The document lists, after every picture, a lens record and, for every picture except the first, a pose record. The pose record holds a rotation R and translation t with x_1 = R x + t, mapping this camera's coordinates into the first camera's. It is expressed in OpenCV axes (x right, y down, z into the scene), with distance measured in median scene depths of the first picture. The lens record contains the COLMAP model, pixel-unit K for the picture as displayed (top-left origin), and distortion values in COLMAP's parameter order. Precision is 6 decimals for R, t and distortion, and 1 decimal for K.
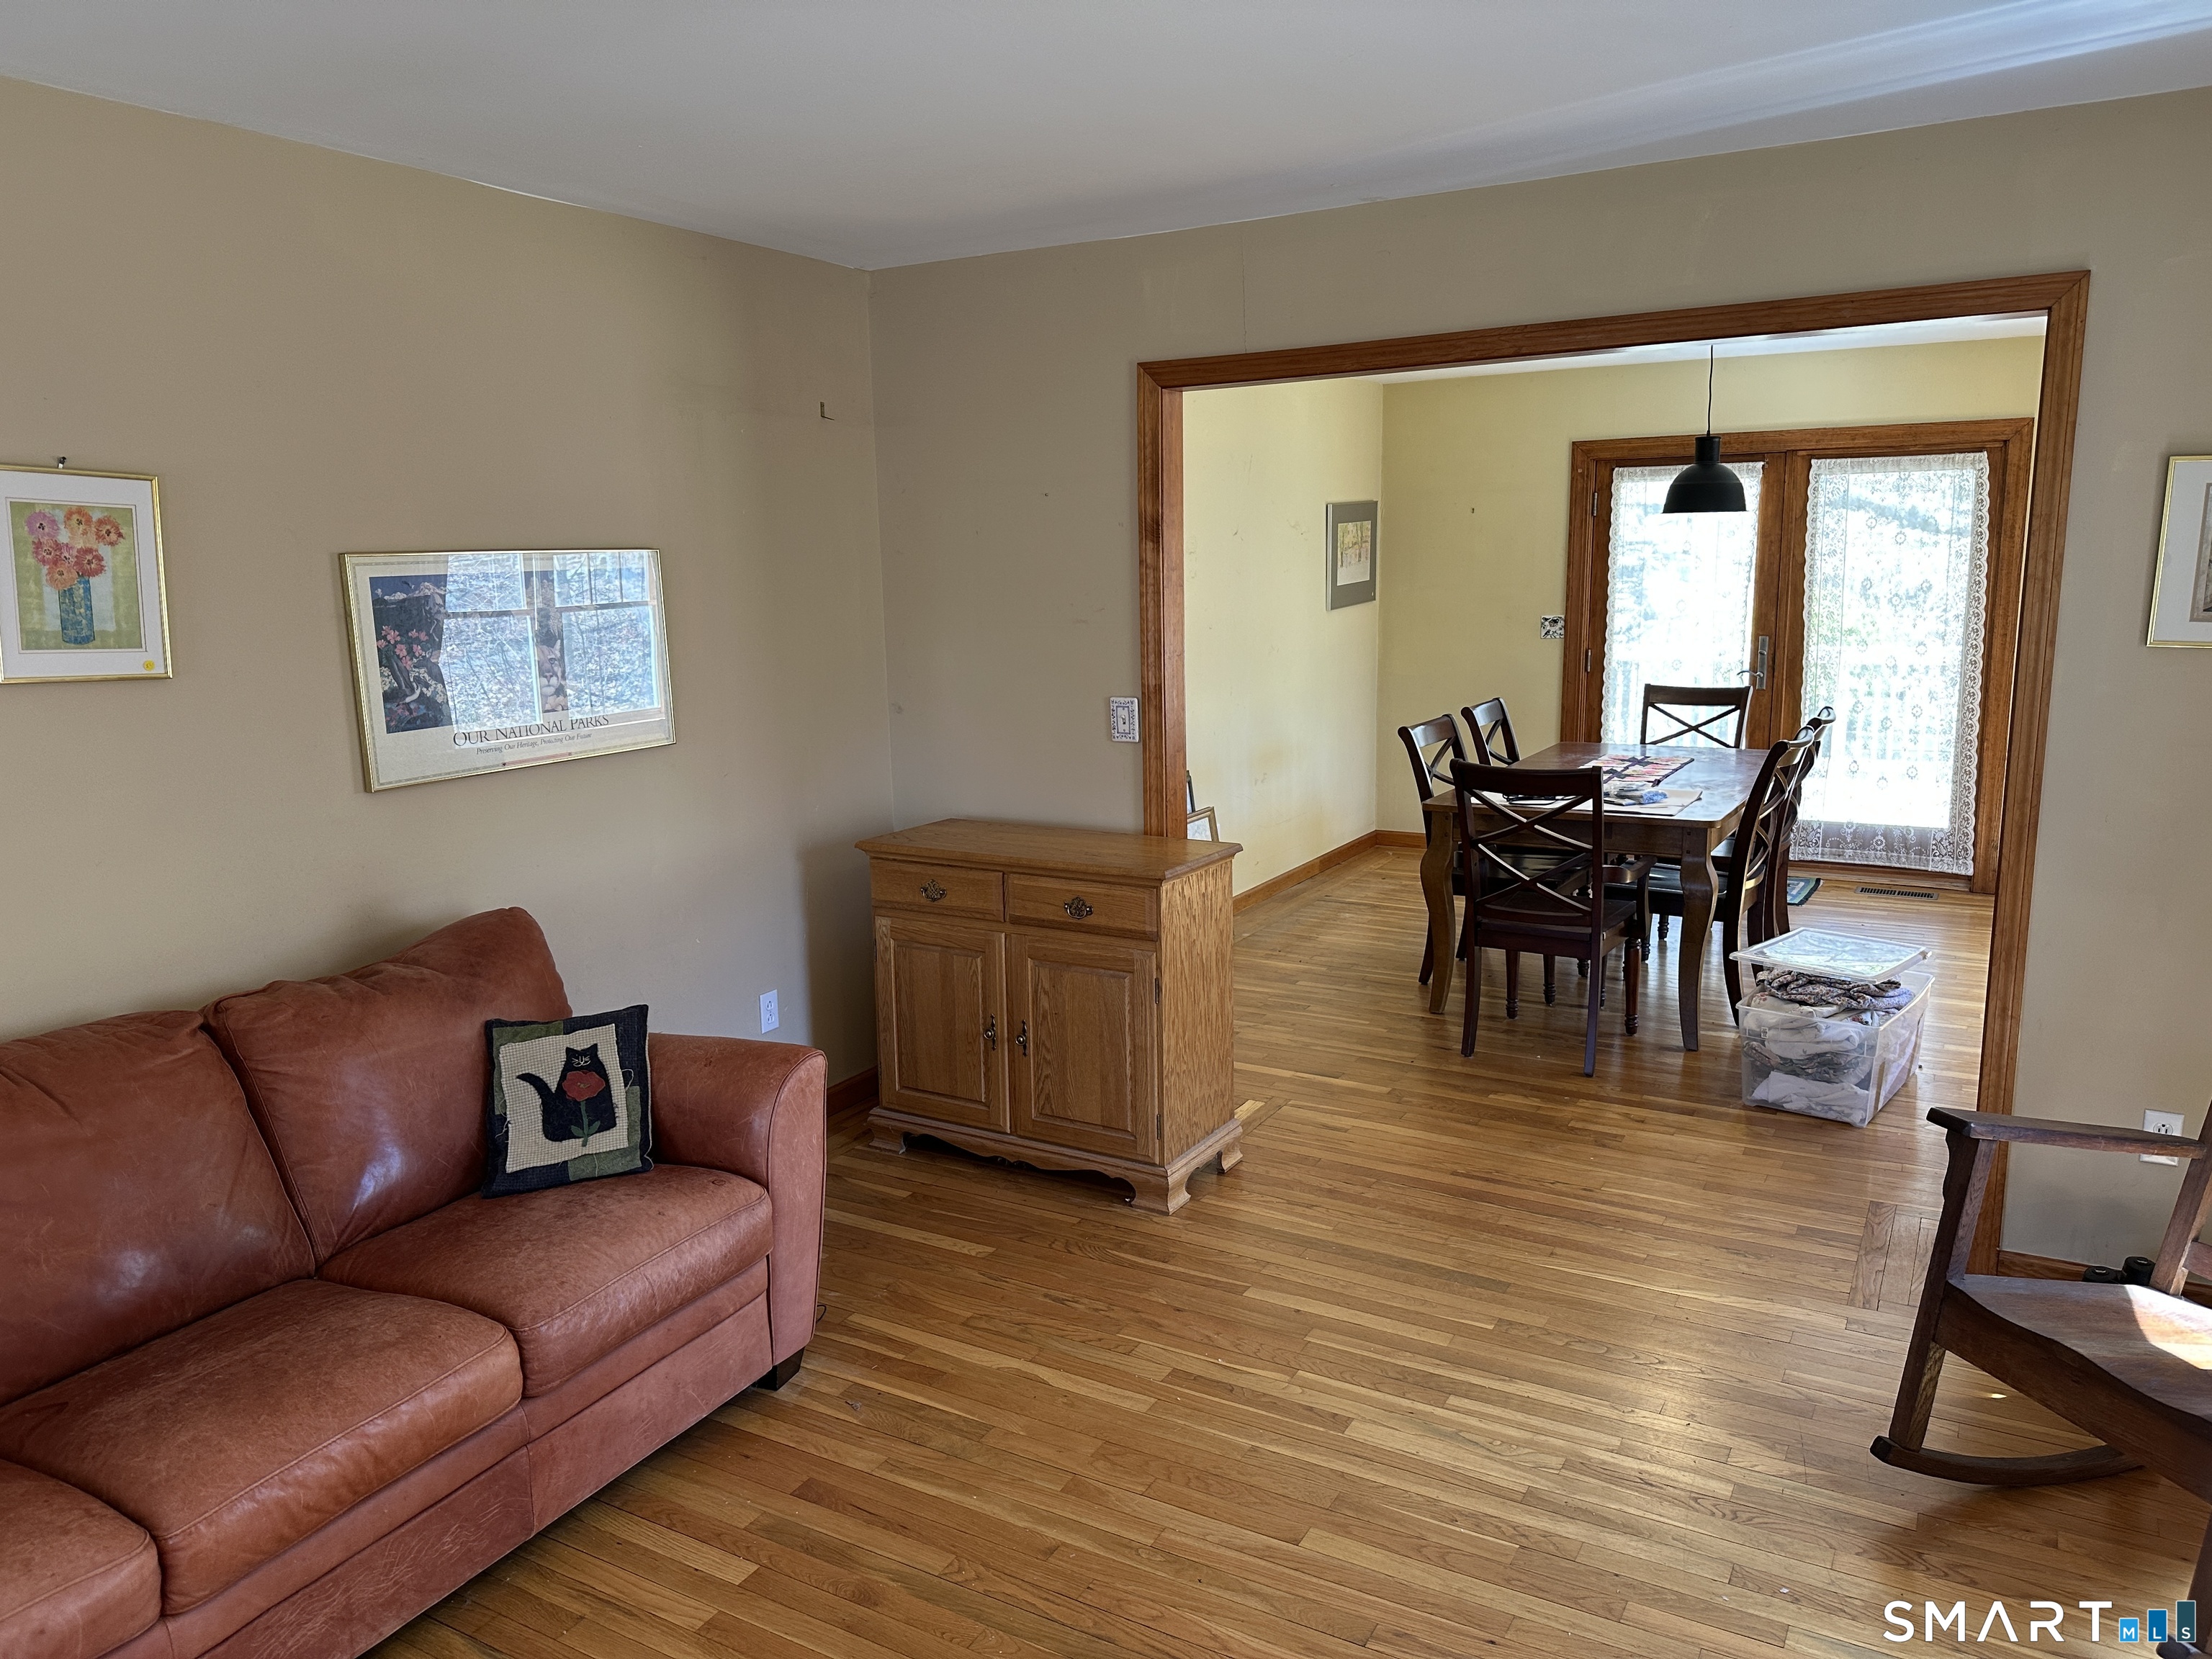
lens RADIAL K [[1548.6, 0, 1111.1], [0, 1548.6, 839.2], [0, 0, 1]] dist [0.058807, -0.073556]
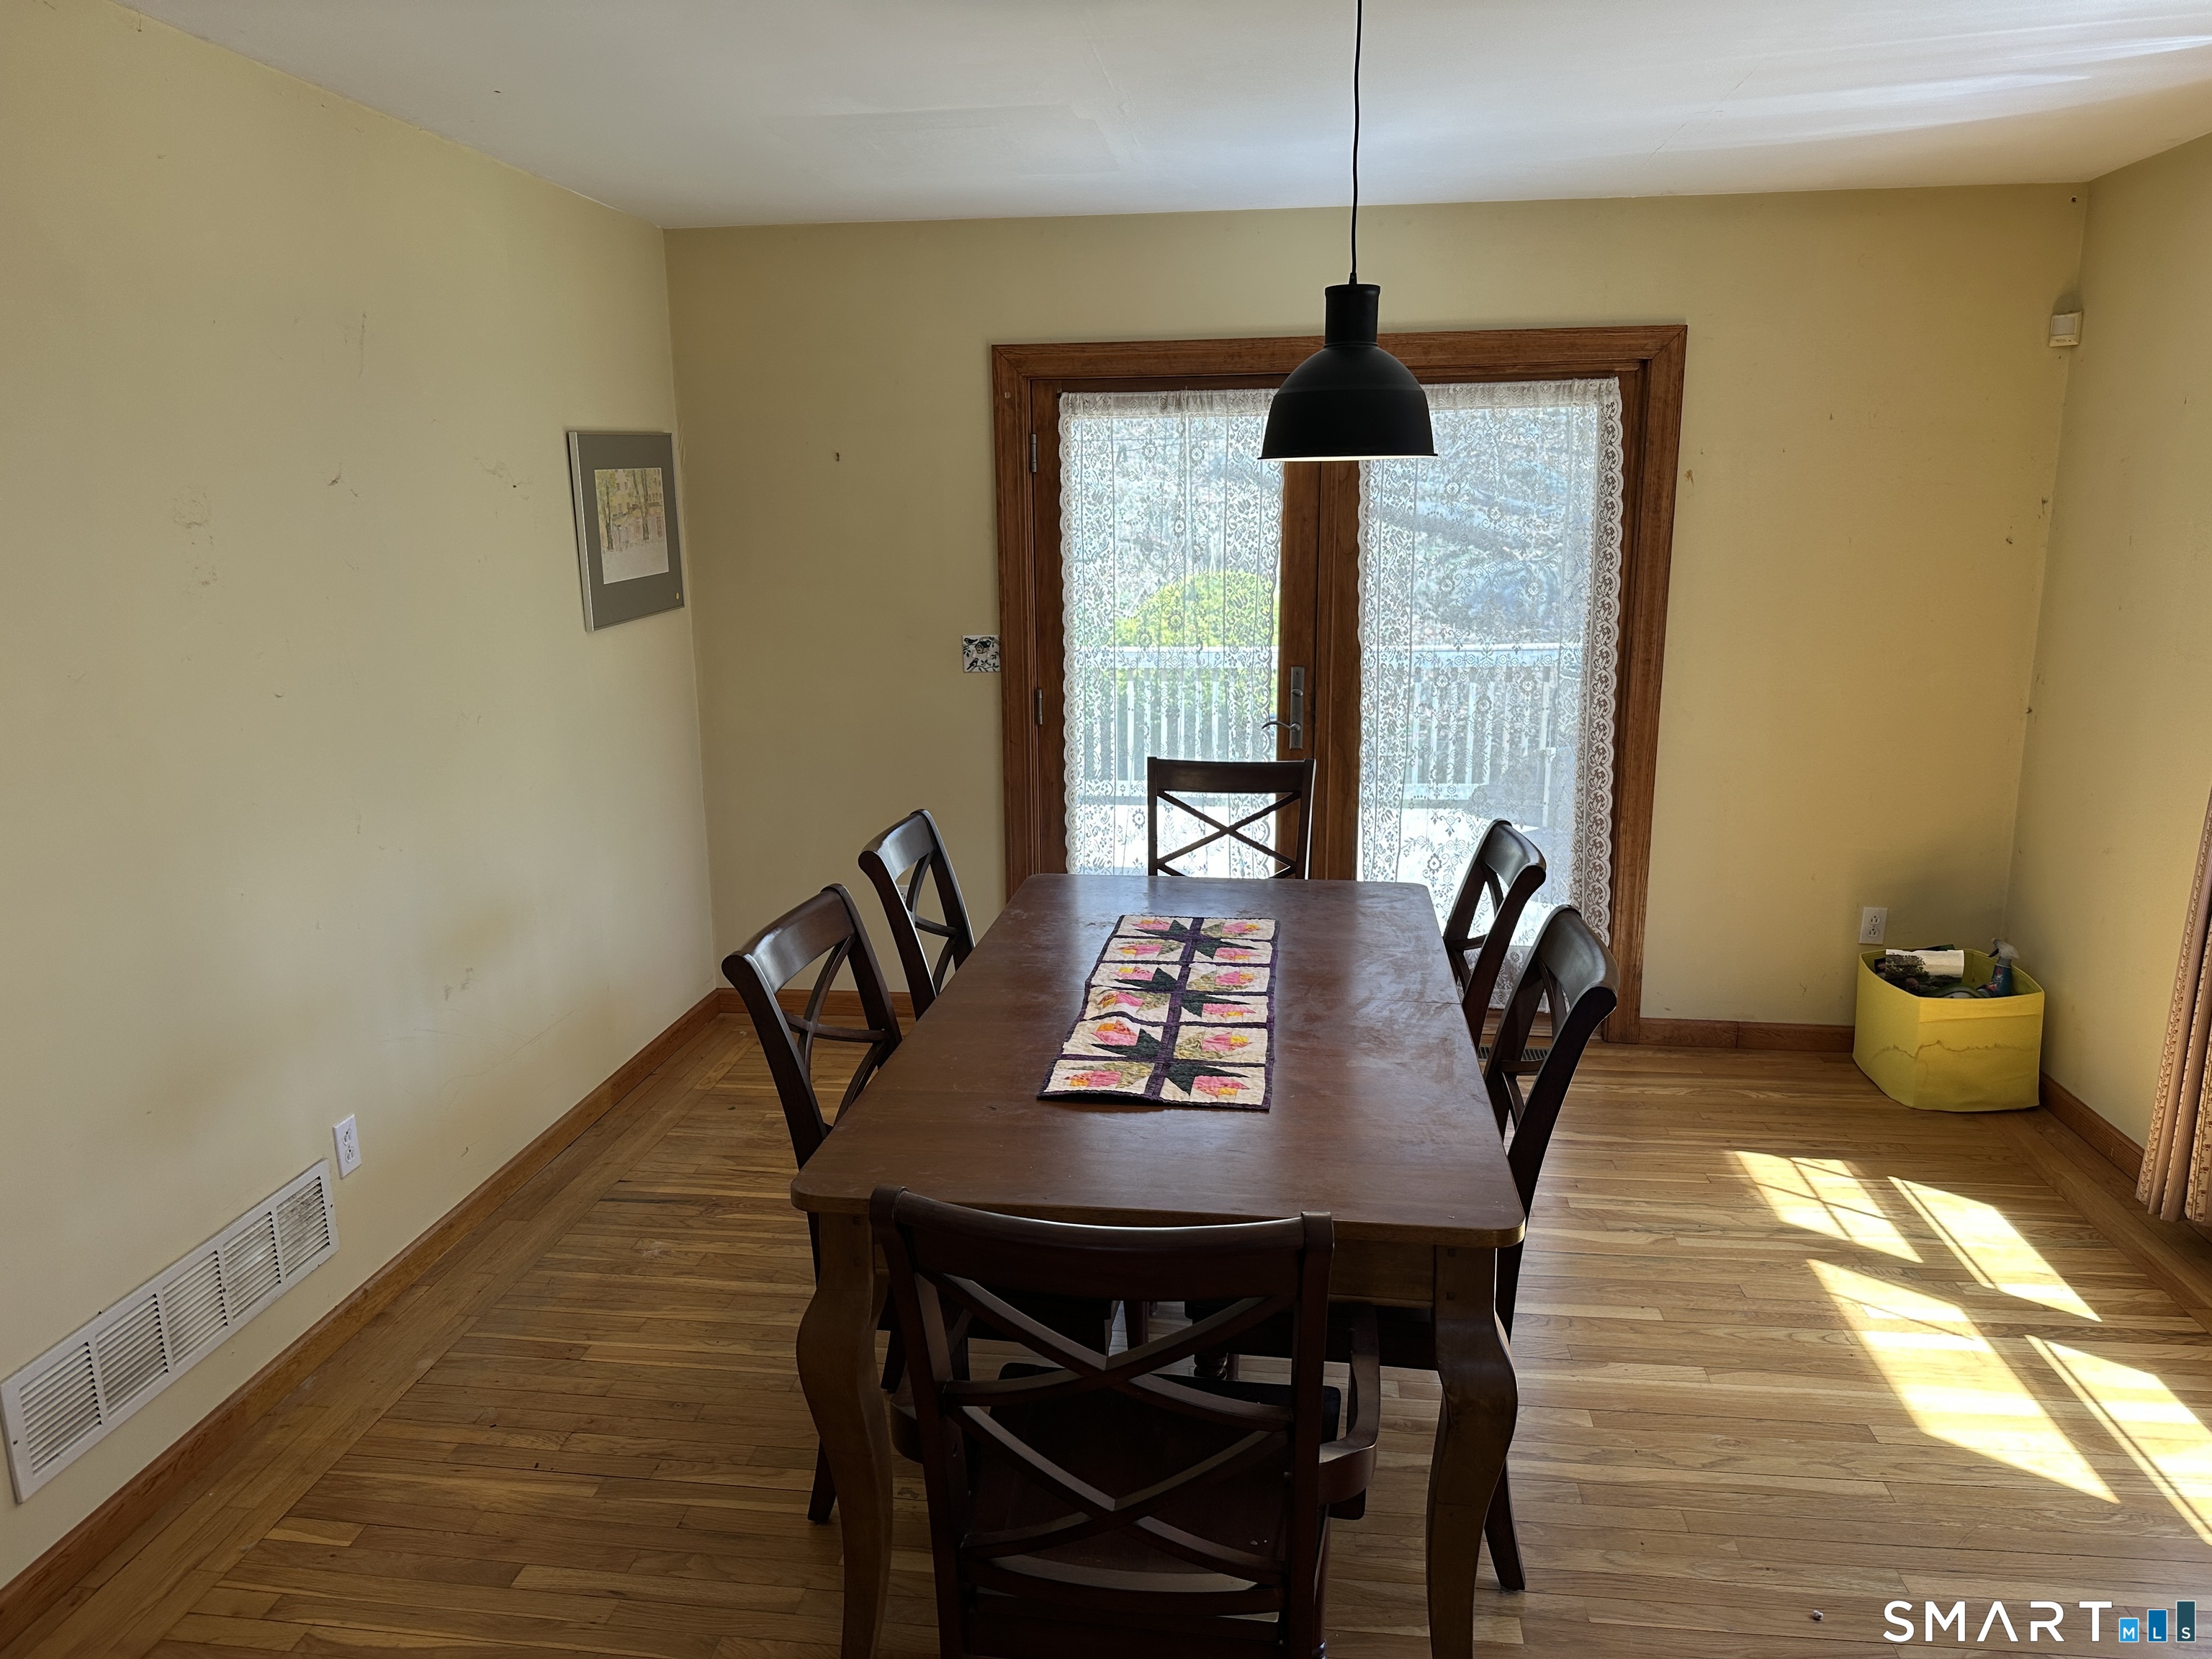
lens RADIAL K [[1548.6, 0, 1051.9], [0, 1548.6, 843.2], [0, 0, 1]] dist [0.058807, -0.073556]
pose [[0.929943, -0.066004, 0.361731, 0.095887], [0.058552, 0.997786, 0.031537, -0.088241], [-0.363012, -0.008148, 0.931749, 0.471468]]
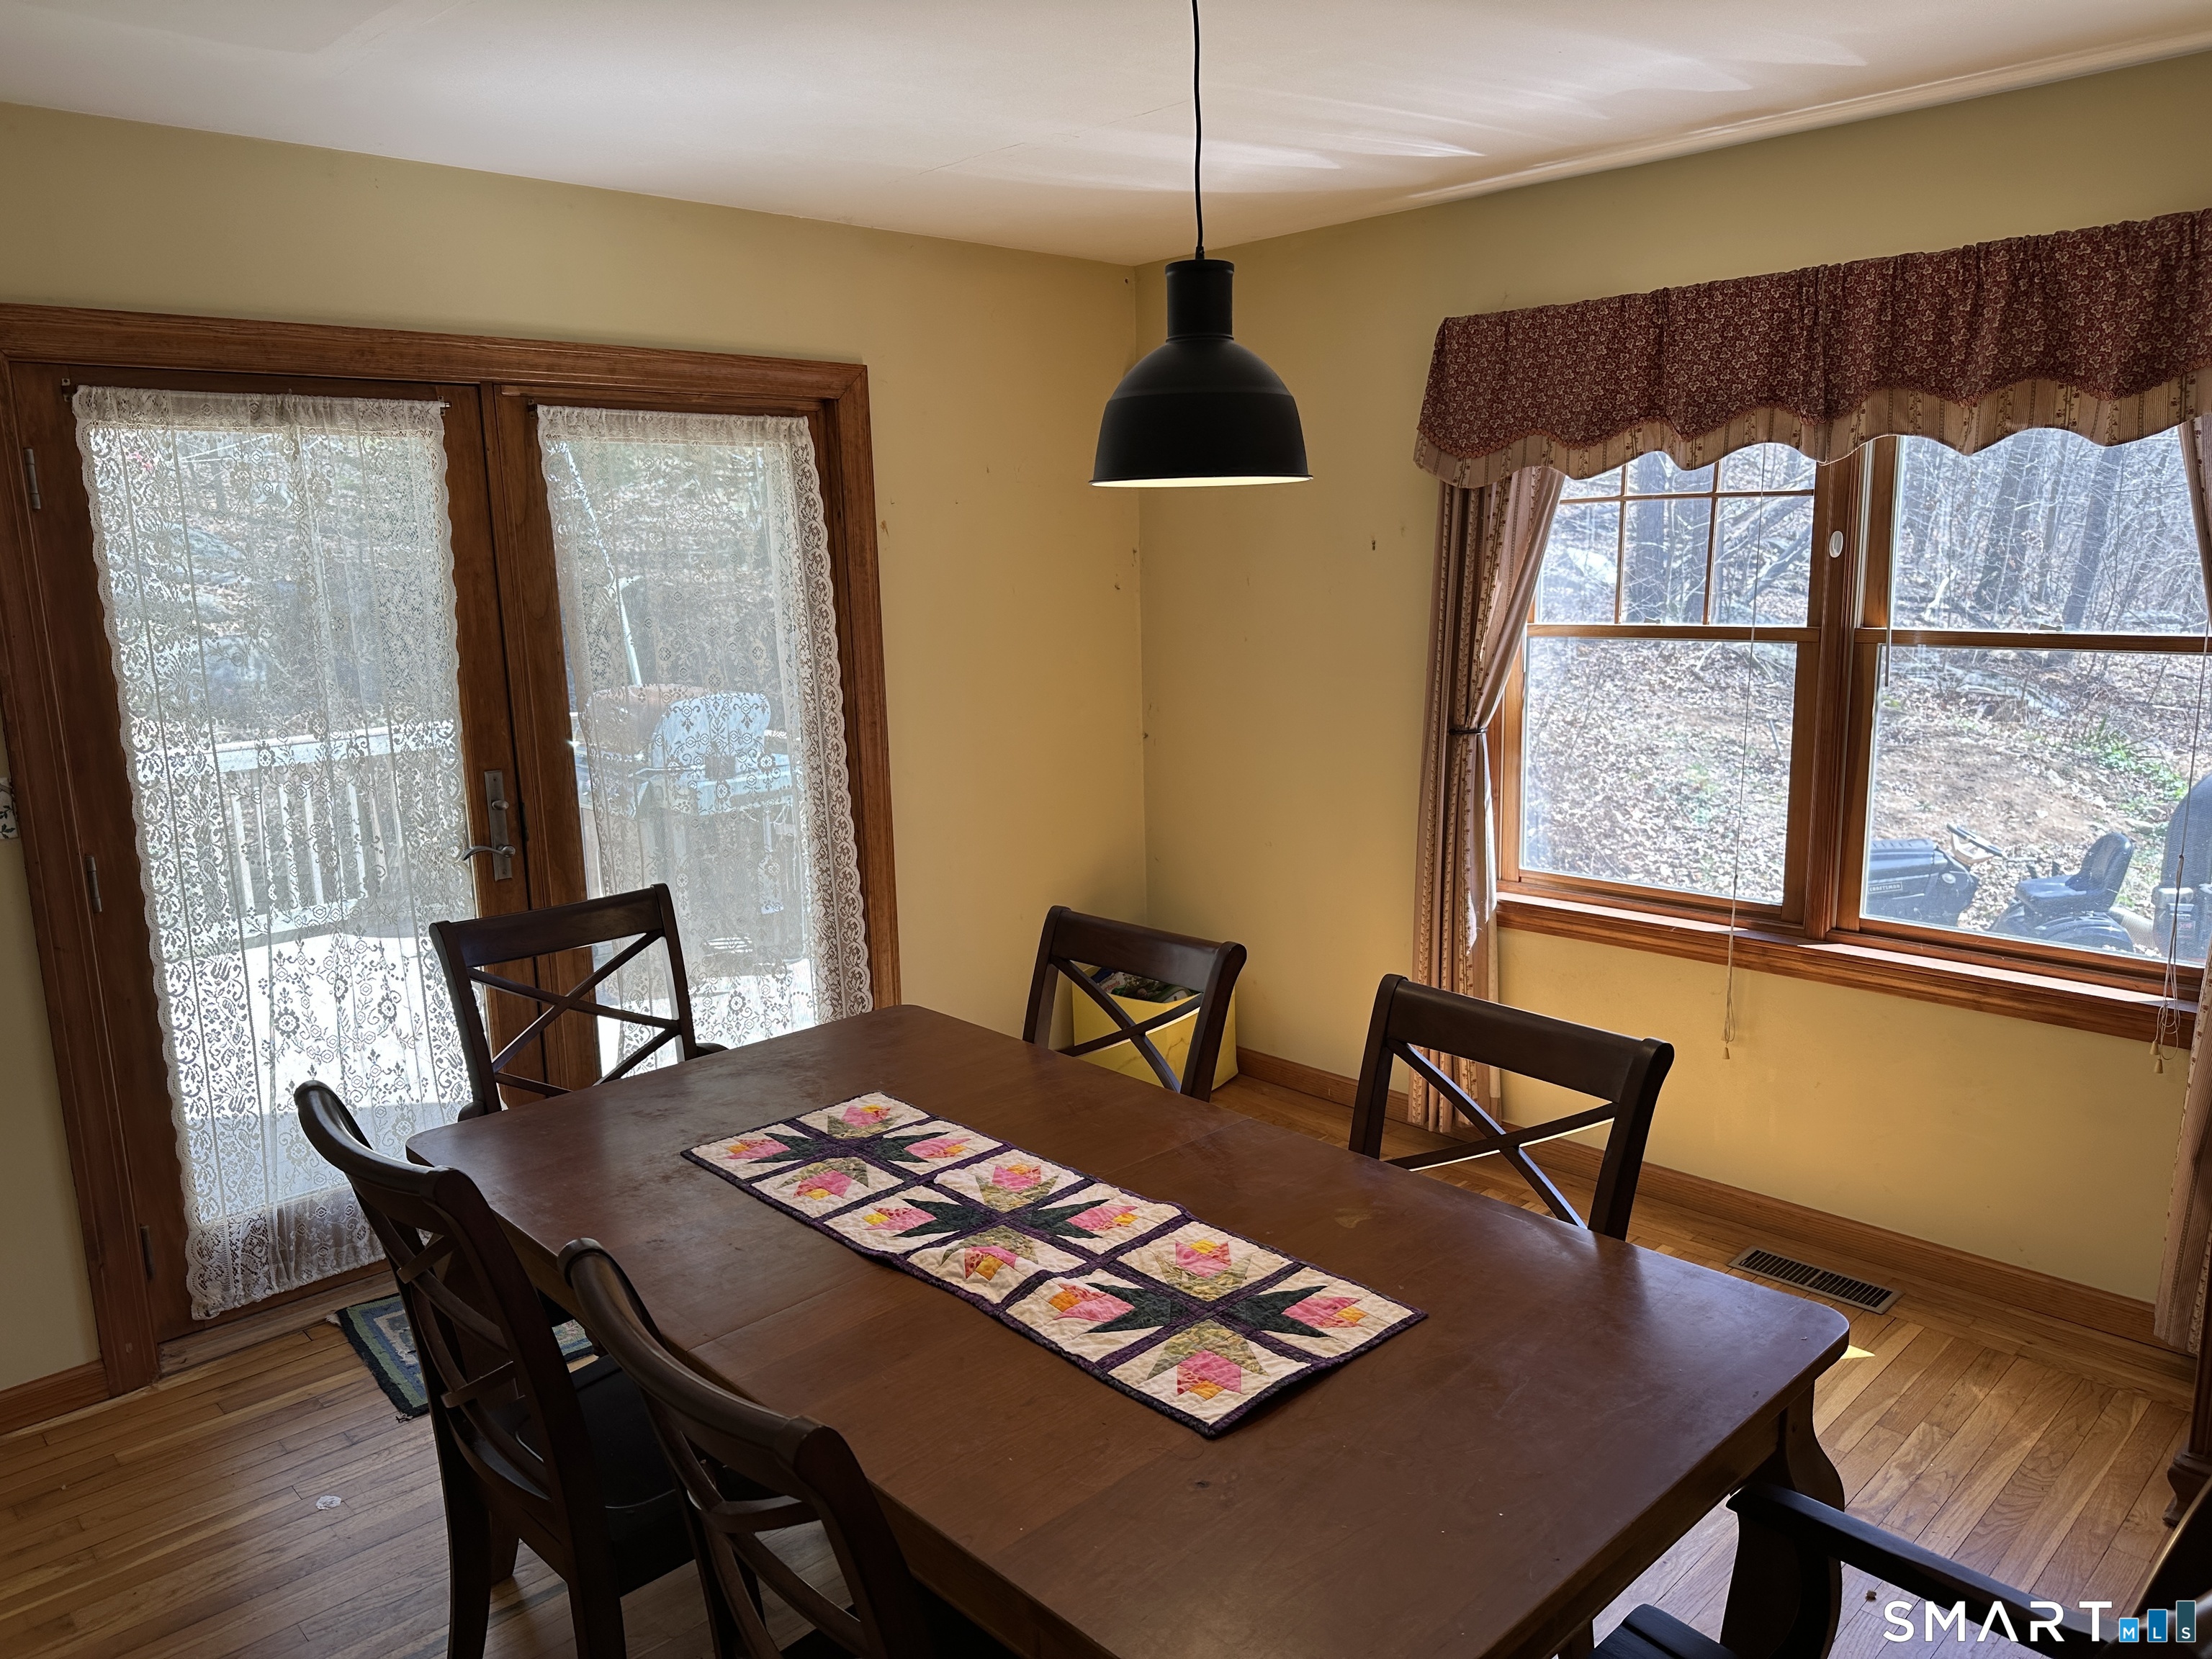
lens RADIAL K [[1548.6, 0, 1097.8], [0, 1548.6, 869.5], [0, 0, 1]] dist [0.058807, -0.073556]
pose [[0.279640, -0.180138, 0.943054, 0.012395], [0.198019, 0.971944, 0.126939, -0.132218], [-0.939463, 0.151245, 0.307465, 0.723796]]
